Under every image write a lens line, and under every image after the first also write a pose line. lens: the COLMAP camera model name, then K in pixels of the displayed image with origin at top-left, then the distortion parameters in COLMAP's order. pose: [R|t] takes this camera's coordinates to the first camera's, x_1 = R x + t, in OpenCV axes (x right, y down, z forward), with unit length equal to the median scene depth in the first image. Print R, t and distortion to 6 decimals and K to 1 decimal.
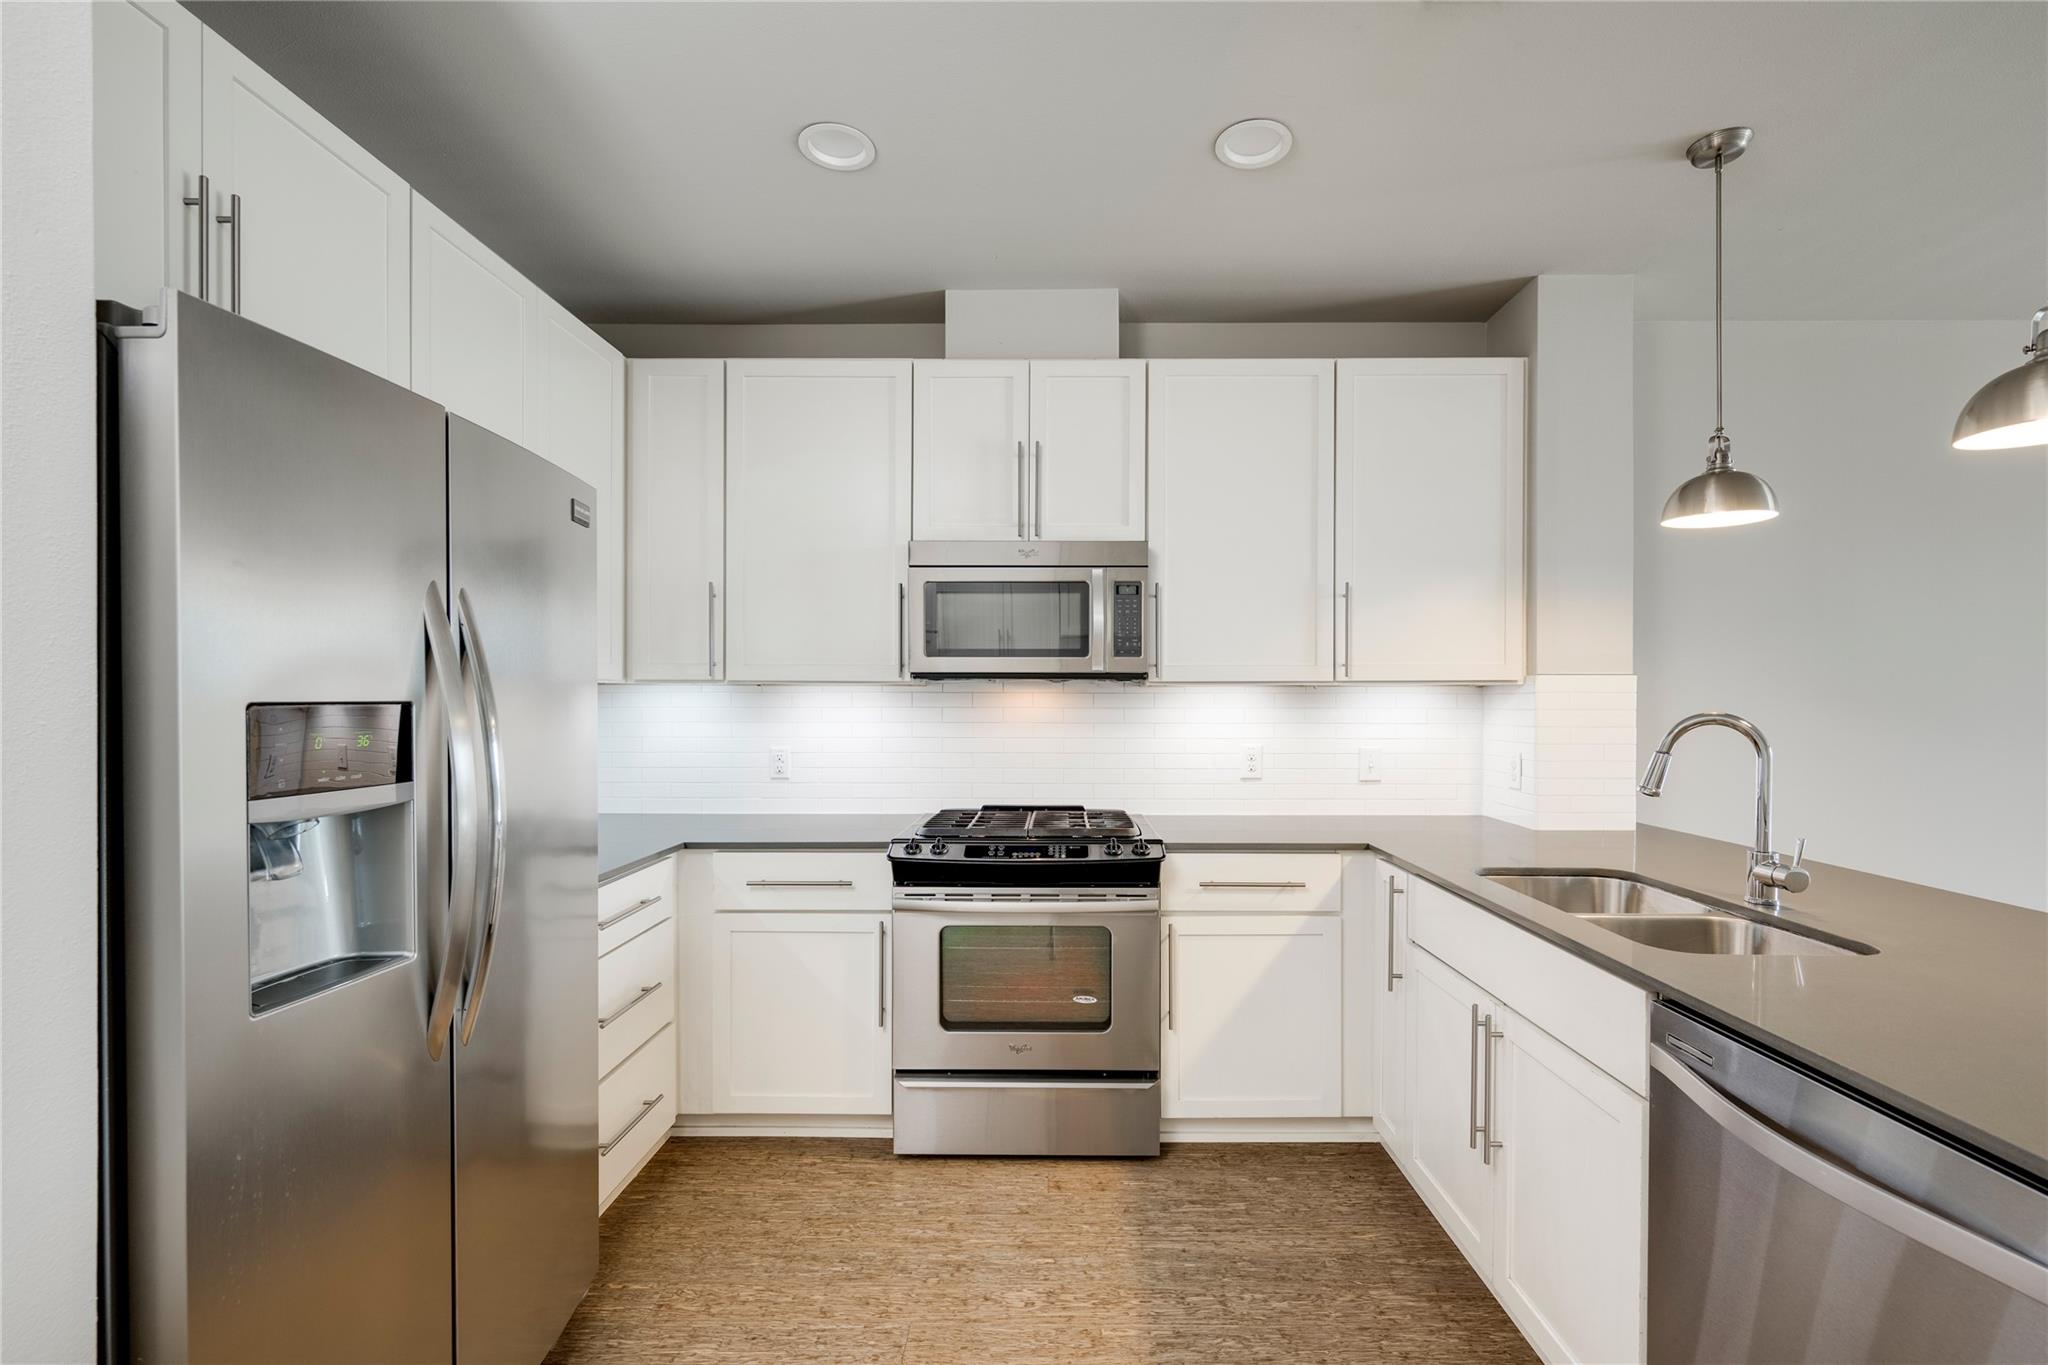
lens RADIAL K [[879.0, 0, 1056.8], [0, 879.0, 707.9], [0, 0, 1]] dist [-0.000466, -0.000235]
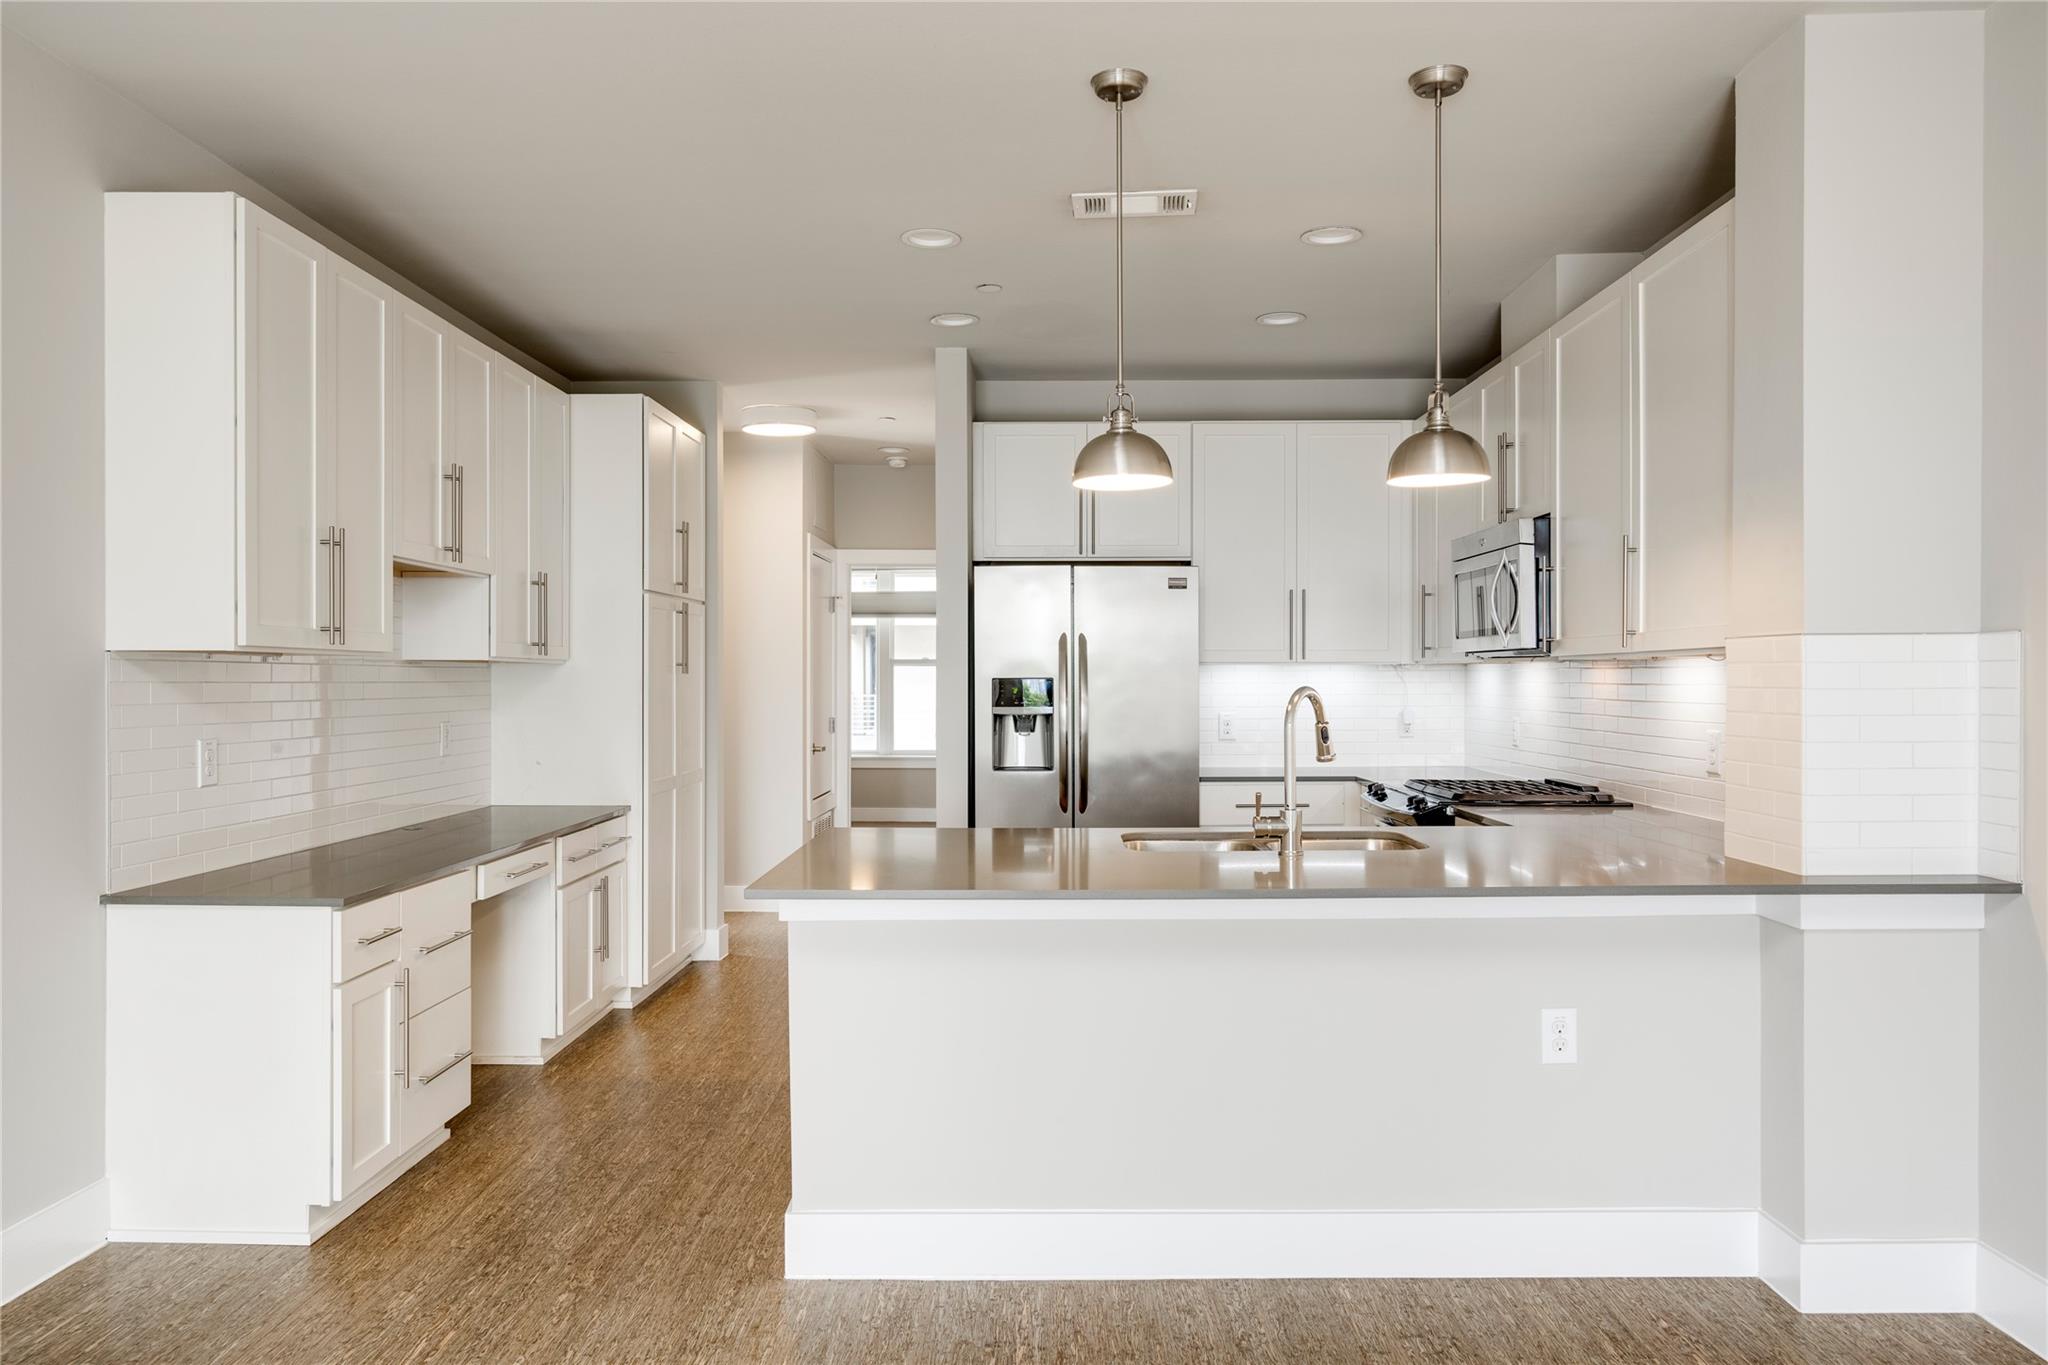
lens RADIAL K [[1419.4, 0, 1018.1], [0, 1419.4, 698.2], [0, 0, 1]] dist [0.000458, 0.001364]
pose [[-0.013024, 0.013584, -0.999823, 1.928138], [-0.006064, 0.999888, 0.013664, -0.002072], [0.999897, 0.006241, -0.012940, 0.492736]]
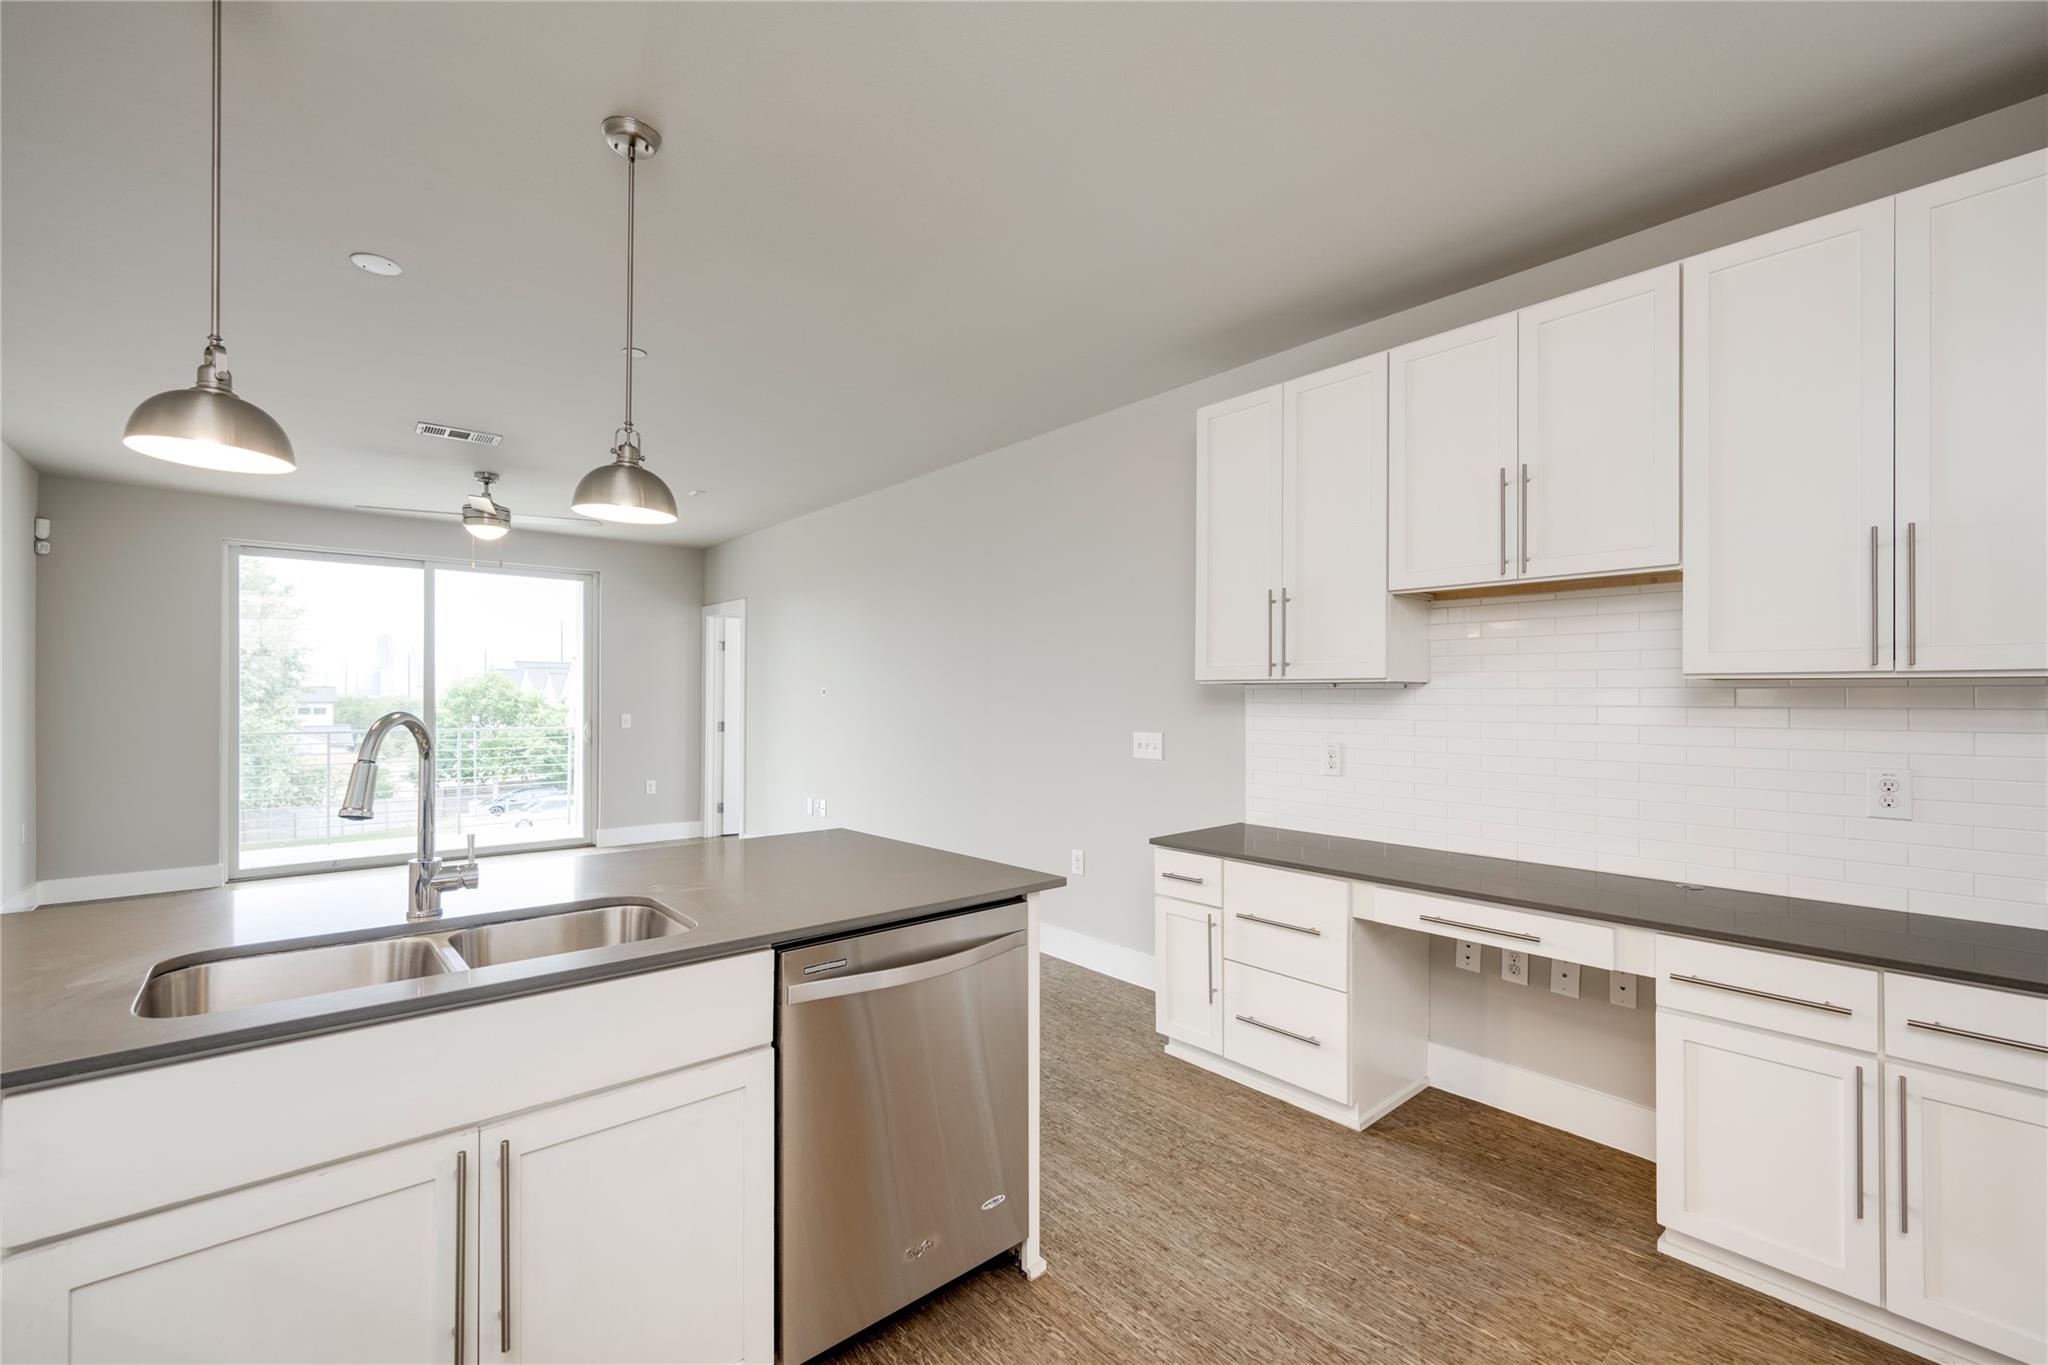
lens RADIAL K [[861.8, 0, 1032.4], [0, 861.8, 694.8], [0, 0, 1]] dist [-0.000437, -0.000411]
pose [[-0.661265, -0.000733, 0.750152, -0.227247], [0.001259, 0.999997, 0.002088, -0.009675], [-0.750151, 0.002325, -0.661262, 0.823977]]
